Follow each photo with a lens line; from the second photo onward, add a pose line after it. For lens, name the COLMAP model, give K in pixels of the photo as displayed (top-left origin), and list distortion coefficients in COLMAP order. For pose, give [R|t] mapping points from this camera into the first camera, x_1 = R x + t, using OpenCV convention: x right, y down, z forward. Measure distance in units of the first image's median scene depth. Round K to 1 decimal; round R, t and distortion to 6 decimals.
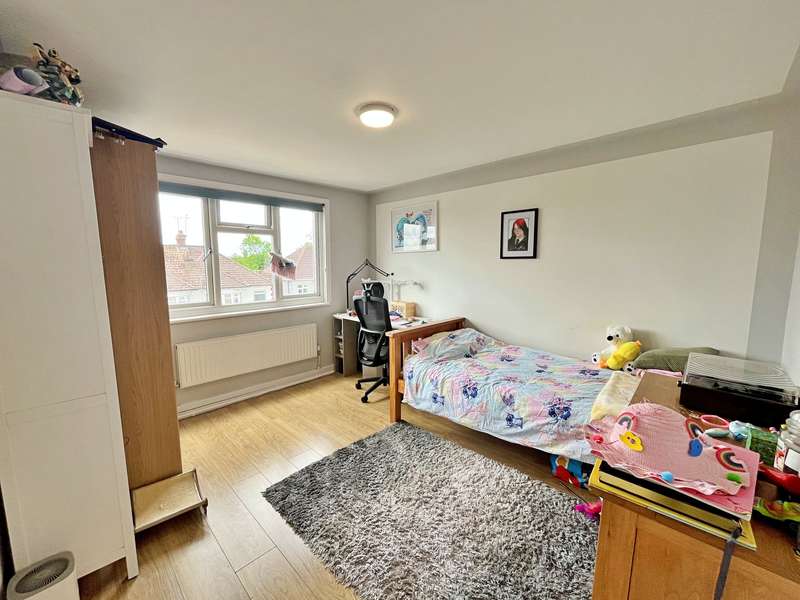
lens RADIAL K [[327.7, 0, 400.2], [0, 327.7, 302.8], [0, 0, 1]] dist [-0.004767, -0.000795]
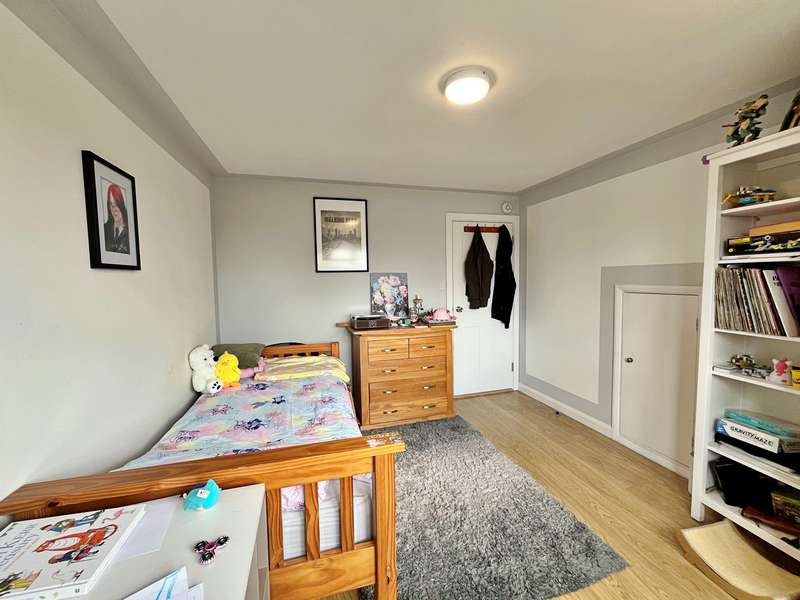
lens RADIAL K [[327.7, 0, 400.5], [0, 327.7, 298.1], [0, 0, 1]] dist [-0.004767, -0.000795]
pose [[-0.859585, -0.026775, 0.510291, -0.233616], [0.067229, 0.984020, 0.164880, -0.147939], [-0.506551, 0.176035, -0.844048, 1.230752]]
